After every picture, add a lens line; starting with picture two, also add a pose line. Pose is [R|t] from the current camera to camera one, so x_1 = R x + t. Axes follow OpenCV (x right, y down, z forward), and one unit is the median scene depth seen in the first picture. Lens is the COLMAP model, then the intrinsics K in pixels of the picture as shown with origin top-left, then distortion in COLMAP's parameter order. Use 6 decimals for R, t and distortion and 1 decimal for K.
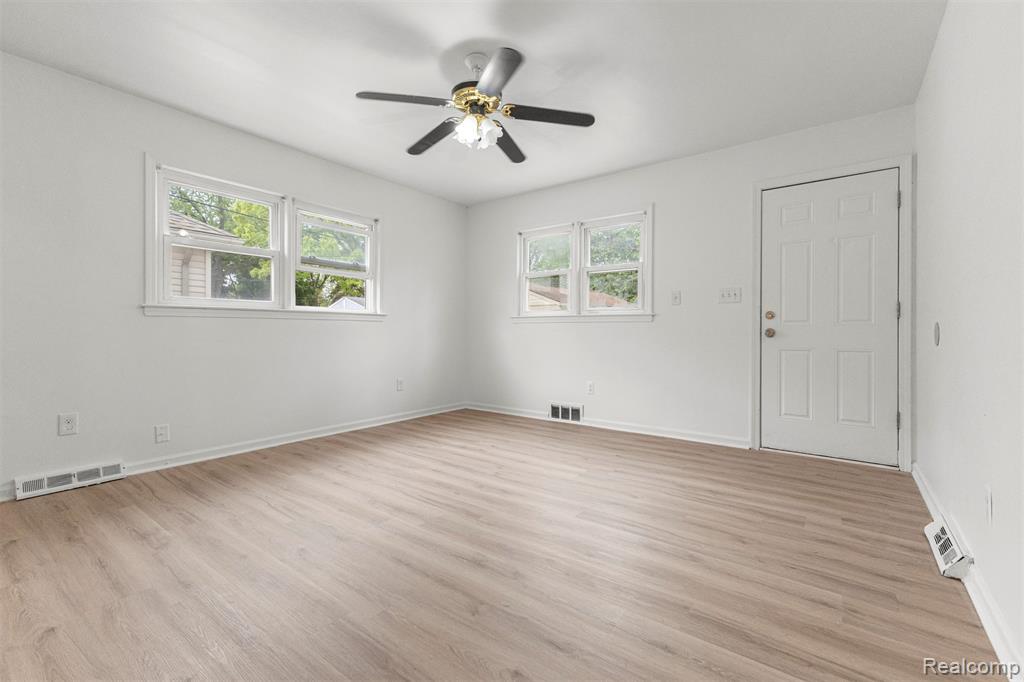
lens RADIAL K [[445.1, 0, 510.2], [0, 445.1, 332.6], [0, 0, 1]] dist [0.001579, -0.000084]
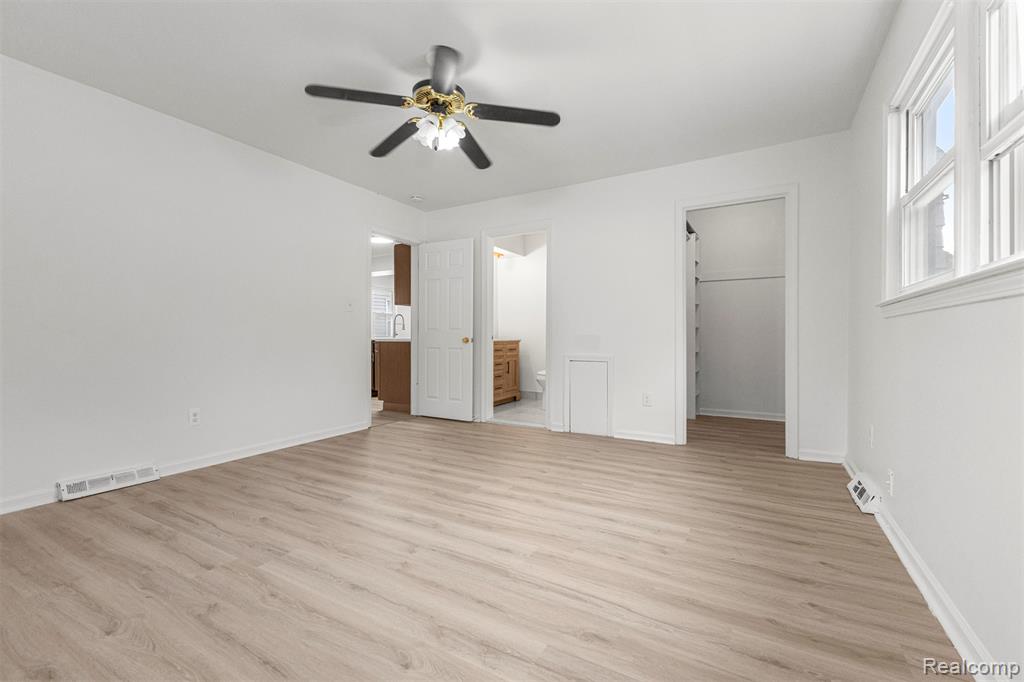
lens RADIAL K [[445.1, 0, 510.2], [0, 445.1, 332.6], [0, 0, 1]] dist [0.001579, -0.000084]
pose [[-0.993057, -0.003558, -0.117579, -0.117147], [-0.002568, 0.999960, -0.008567, -0.005812], [0.117605, -0.008206, -0.993027, 2.032942]]
